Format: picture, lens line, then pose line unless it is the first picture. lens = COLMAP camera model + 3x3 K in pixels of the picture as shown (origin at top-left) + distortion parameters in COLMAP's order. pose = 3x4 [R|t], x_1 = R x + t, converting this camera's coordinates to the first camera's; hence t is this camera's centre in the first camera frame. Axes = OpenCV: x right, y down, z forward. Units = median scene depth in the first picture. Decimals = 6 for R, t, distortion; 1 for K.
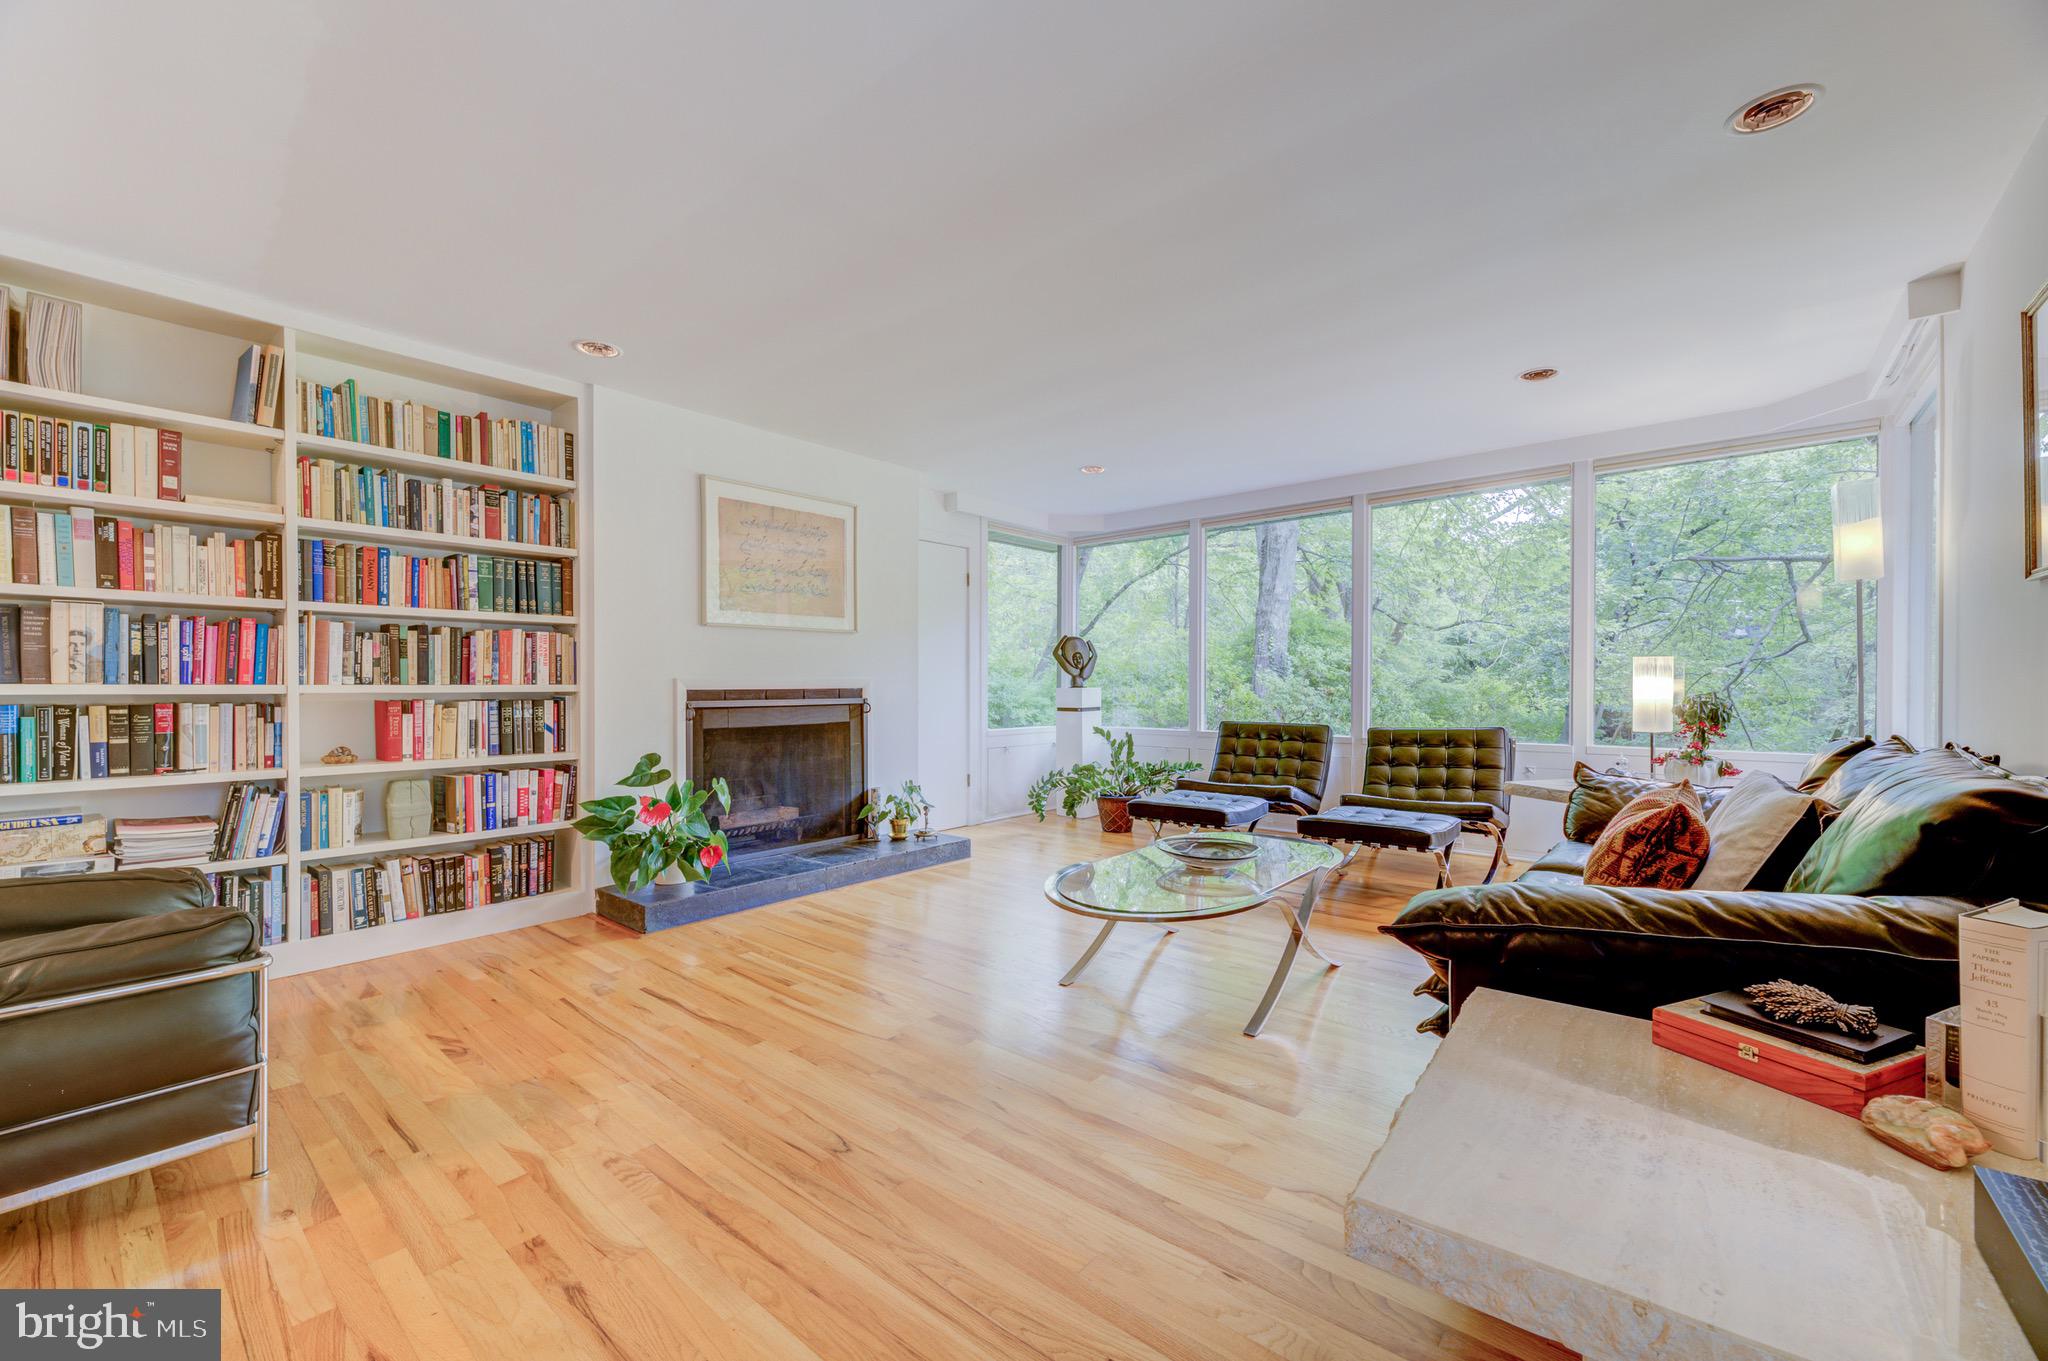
lens RADIAL K [[801.1, 0, 1021.1], [0, 801.1, 685.6], [0, 0, 1]] dist [0.002618, -0.000666]
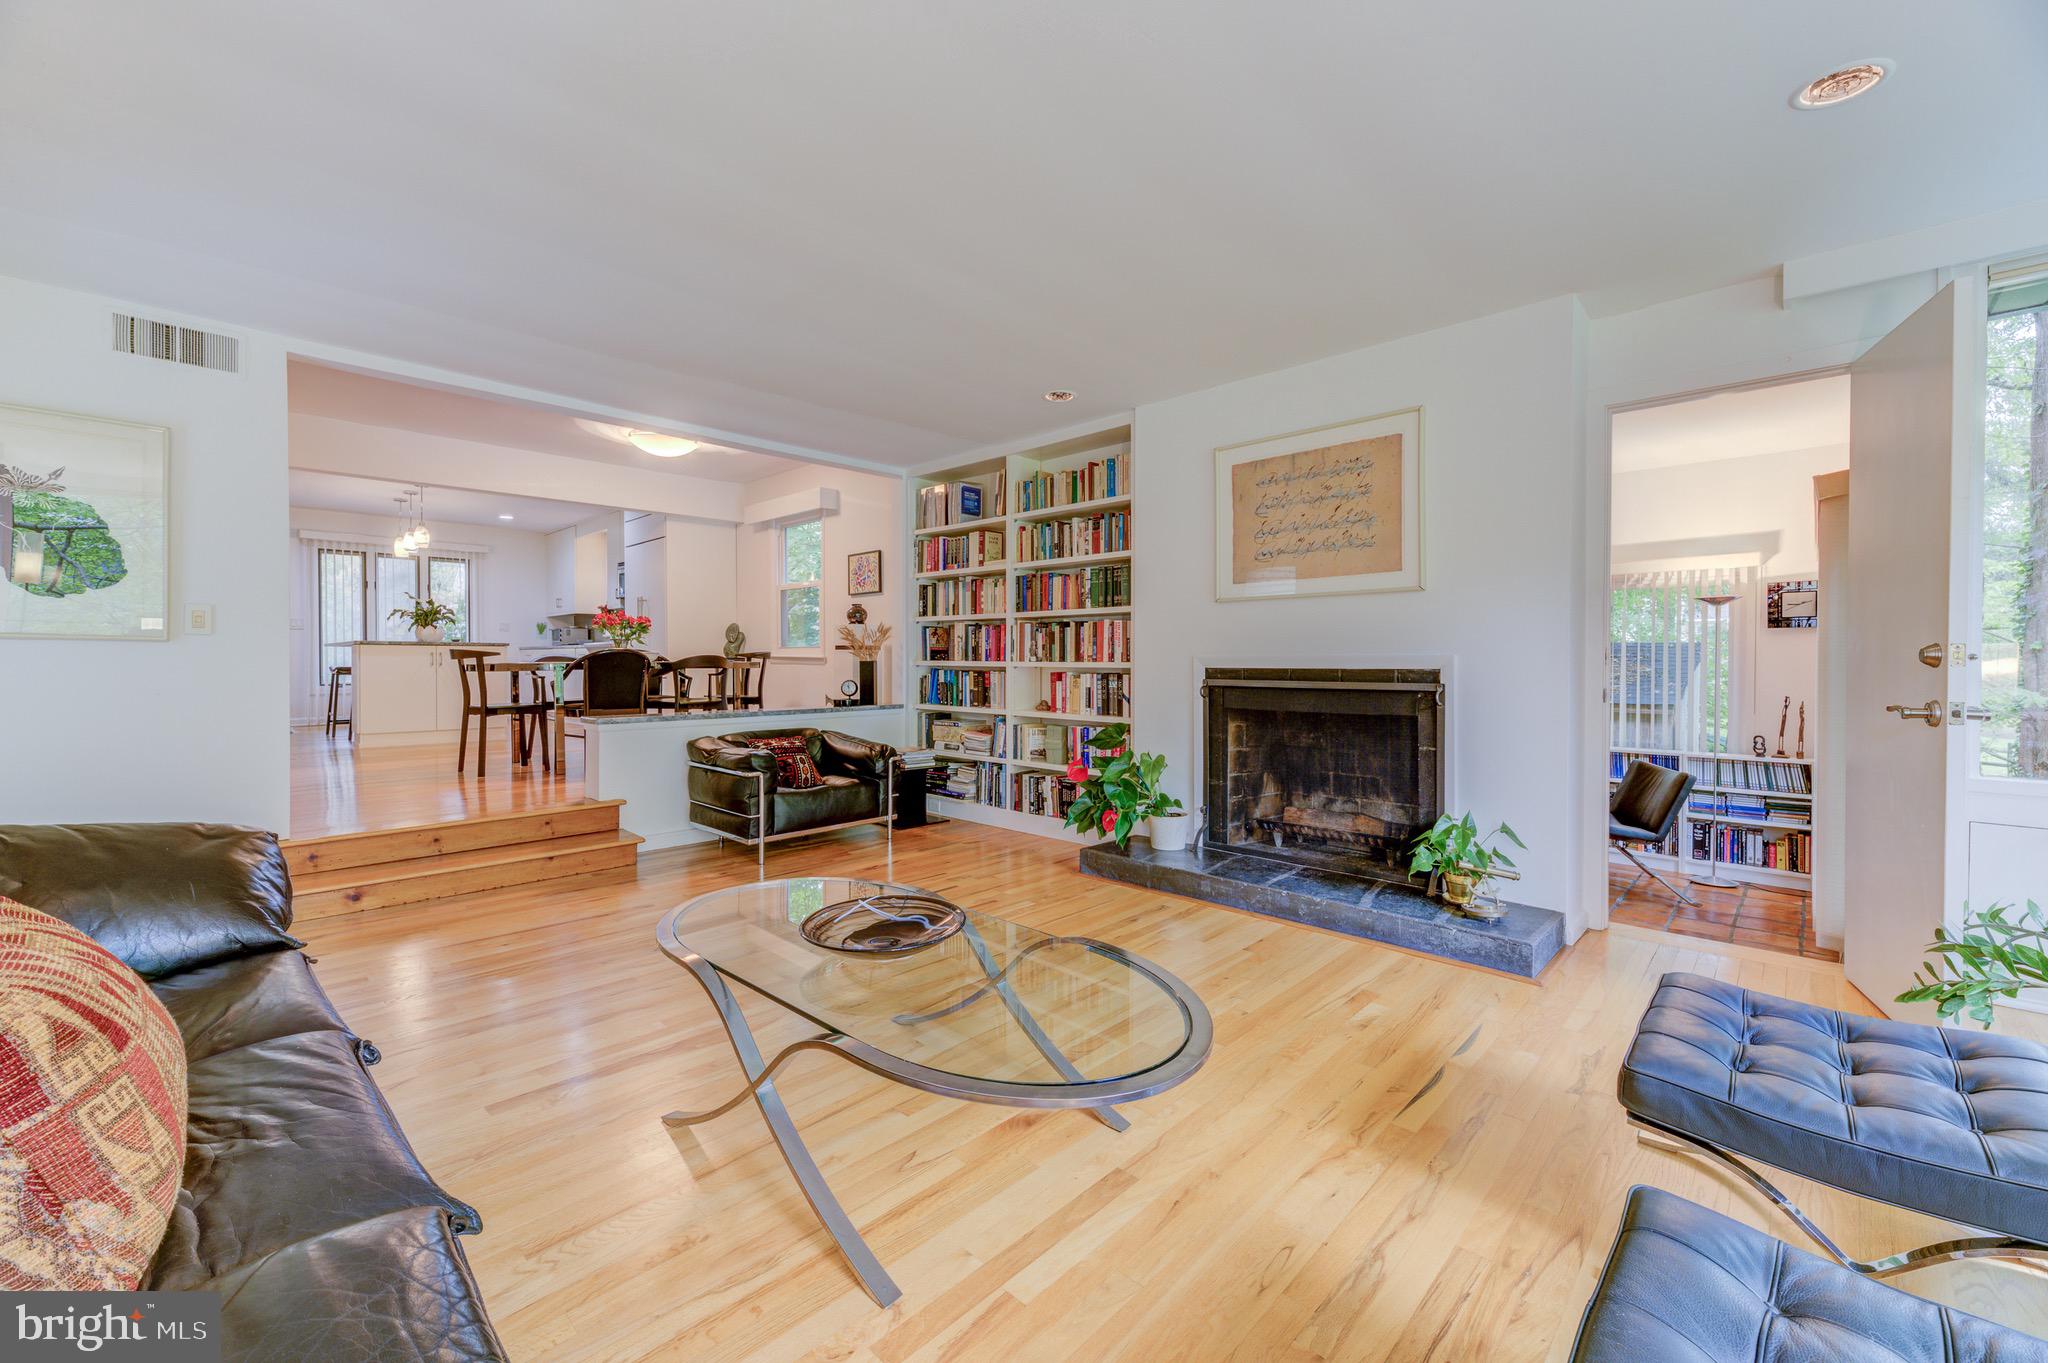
lens RADIAL K [[838.3, 0, 1021.7], [0, 838.3, 669.2], [0, 0, 1]] dist [-0.003230, -0.000839]
pose [[-0.067596, 0.013476, -0.997622, 0.645946], [-0.003474, 0.999900, 0.013742, -0.006930], [0.997707, 0.004394, -0.067543, 0.834653]]
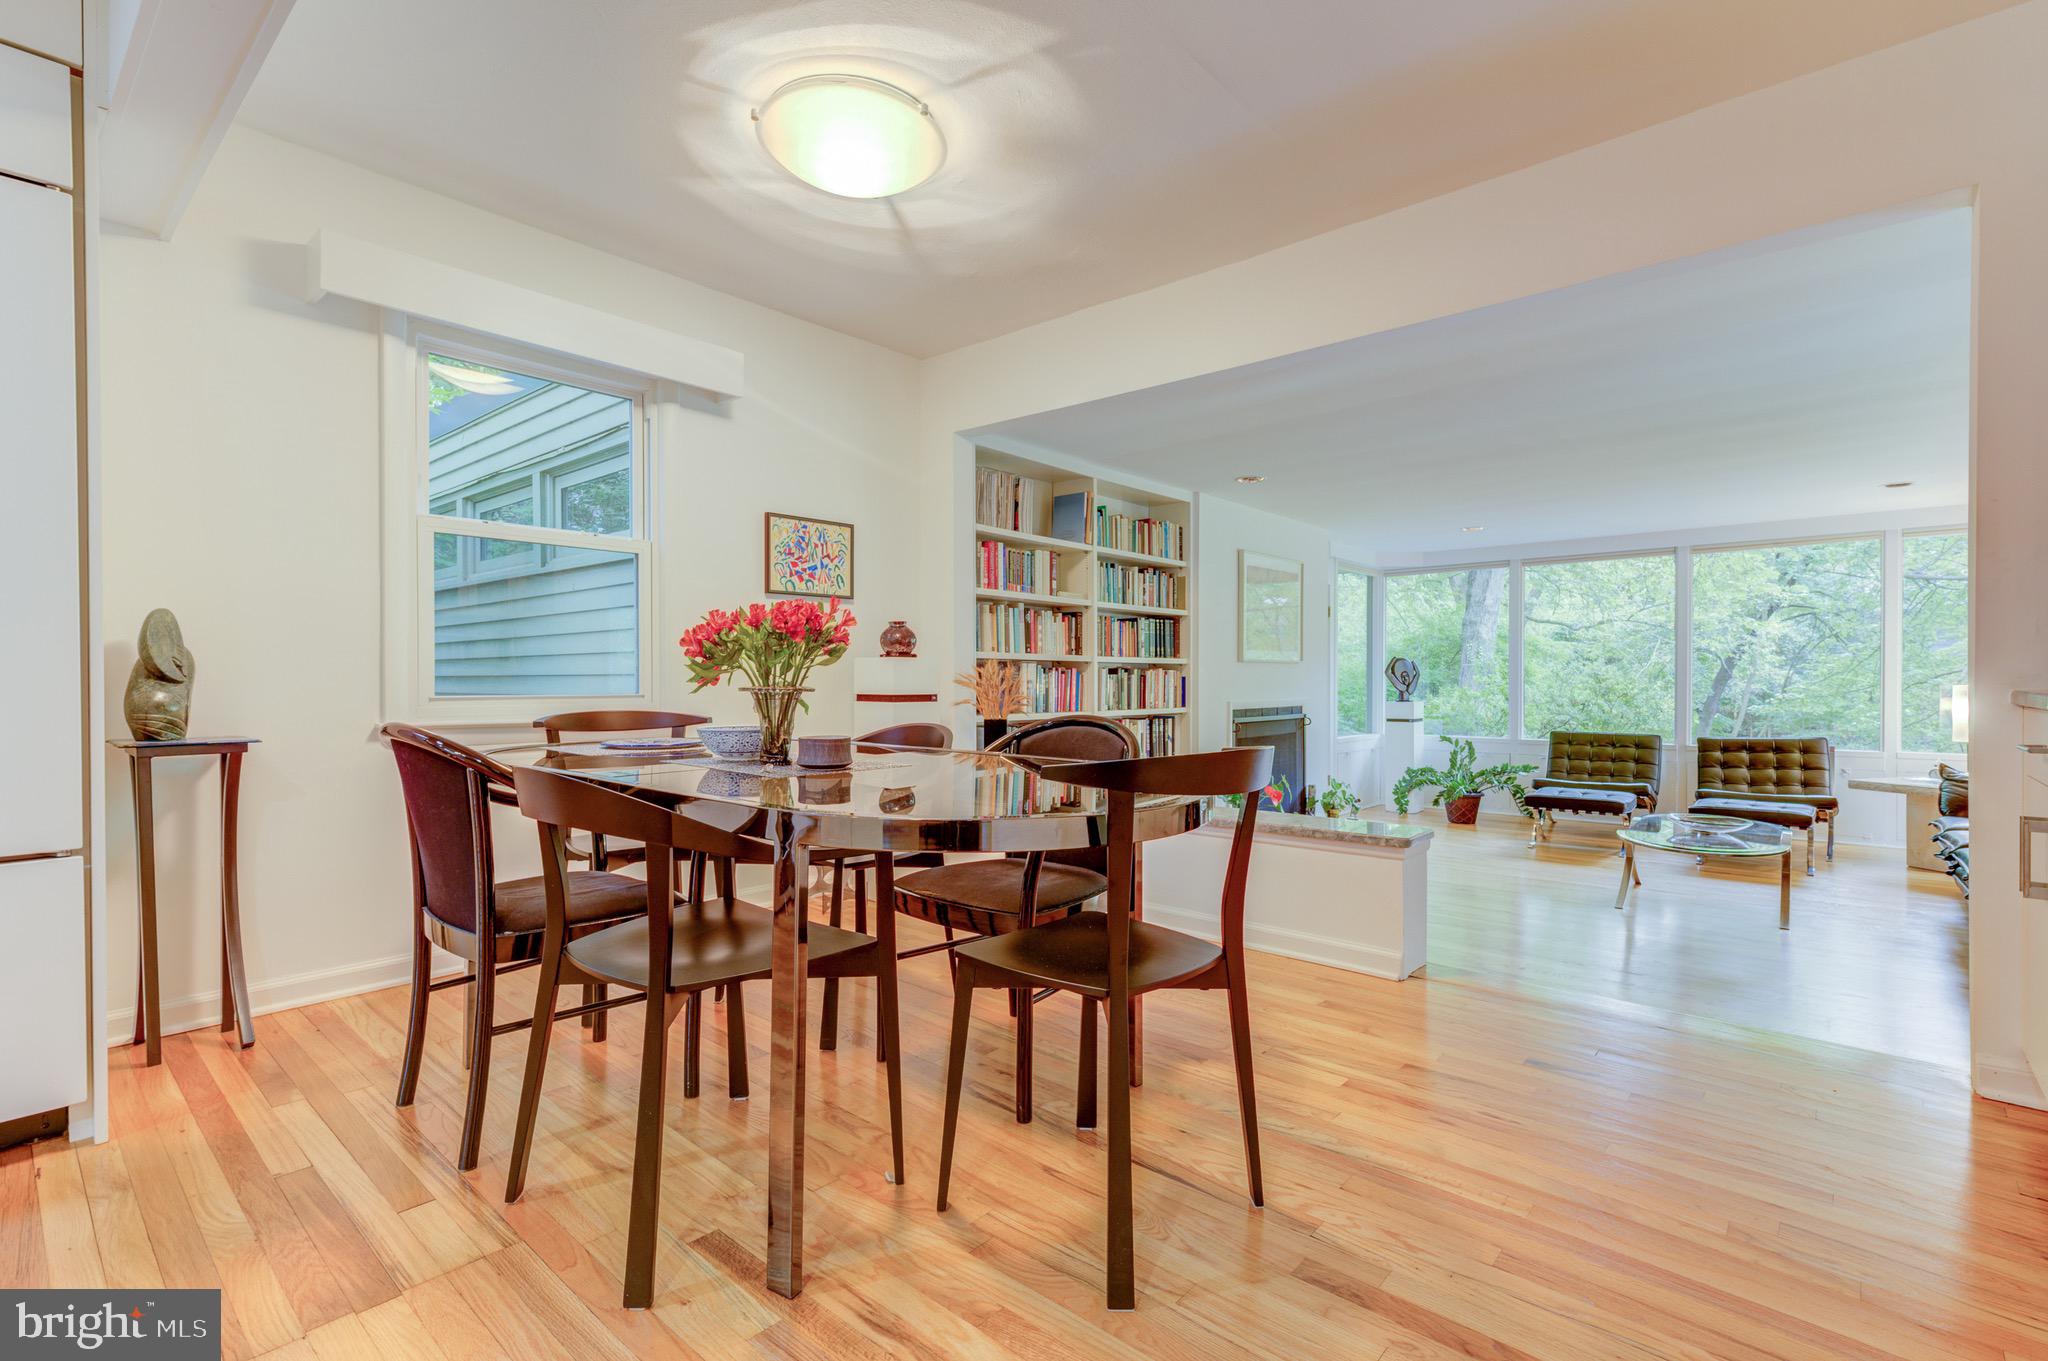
lens RADIAL K [[899.7, 0, 1014.7], [0, 899.7, 680.7], [0, 0, 1]] dist [-0.000078, -0.000640]
pose [[0.999599, -0.000153, -0.028306, -0.735145], [0.000091, 0.999998, -0.002219, -0.039890], [0.028307, 0.002216, 0.999597, -0.523498]]
